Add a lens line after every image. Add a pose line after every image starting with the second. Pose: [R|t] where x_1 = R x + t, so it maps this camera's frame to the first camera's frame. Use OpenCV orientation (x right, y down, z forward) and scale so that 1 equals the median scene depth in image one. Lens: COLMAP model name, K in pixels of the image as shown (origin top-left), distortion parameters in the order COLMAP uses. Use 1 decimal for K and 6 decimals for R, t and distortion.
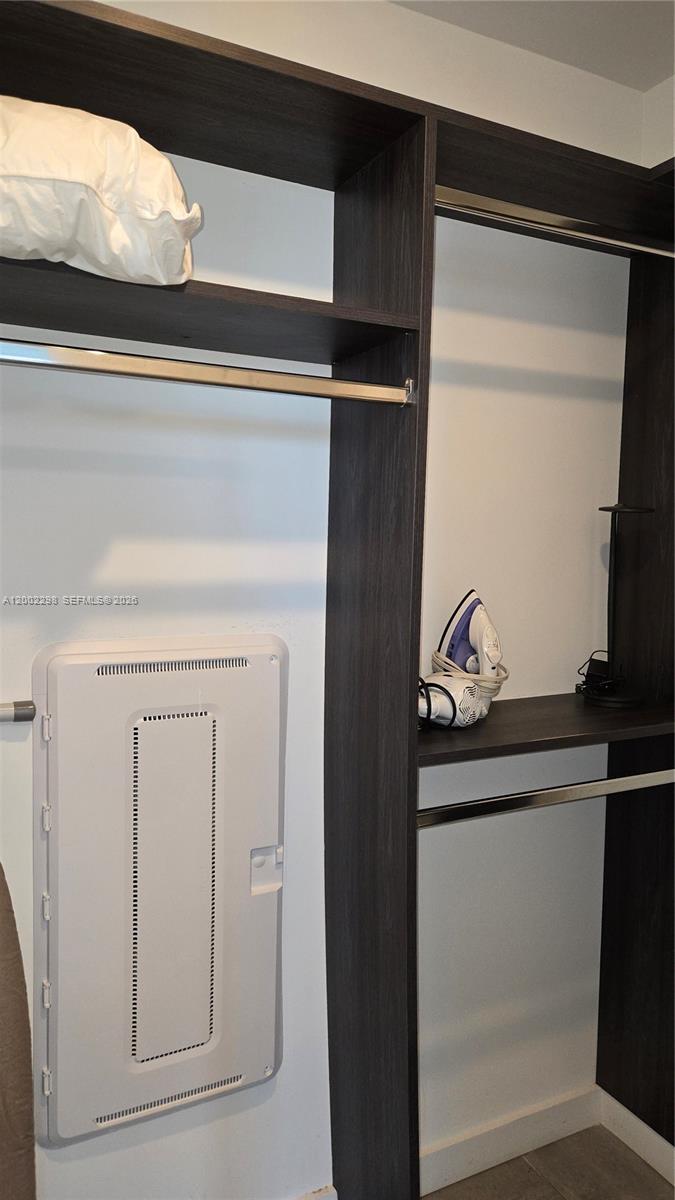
lens RADIAL K [[801.4, 0, 336.2], [0, 801.4, 599.9], [0, 0, 1]] dist [0.080170, -0.067717]
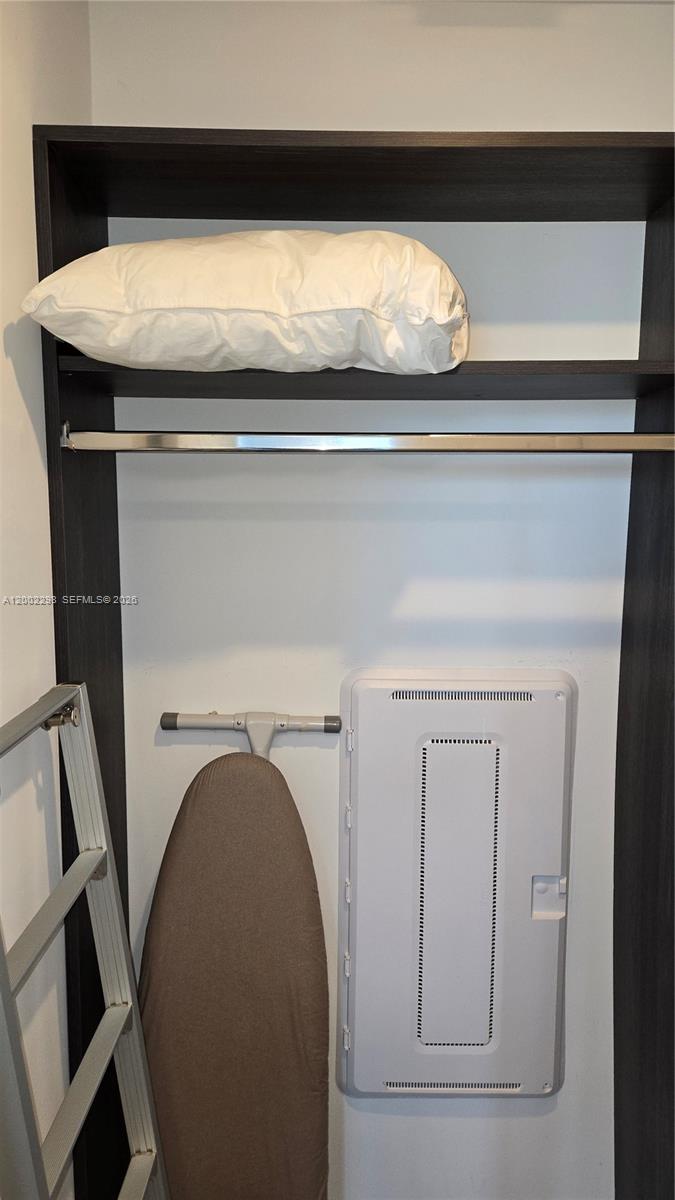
lens RADIAL K [[801.4, 0, 336.7], [0, 801.4, 598.6], [0, 0, 1]] dist [0.080170, -0.067717]
pose [[0.897661, 0.040420, -0.438829, 0.135676], [-0.027489, 0.998981, 0.035782, -0.094062], [0.439829, -0.020057, 0.897858, -0.050886]]
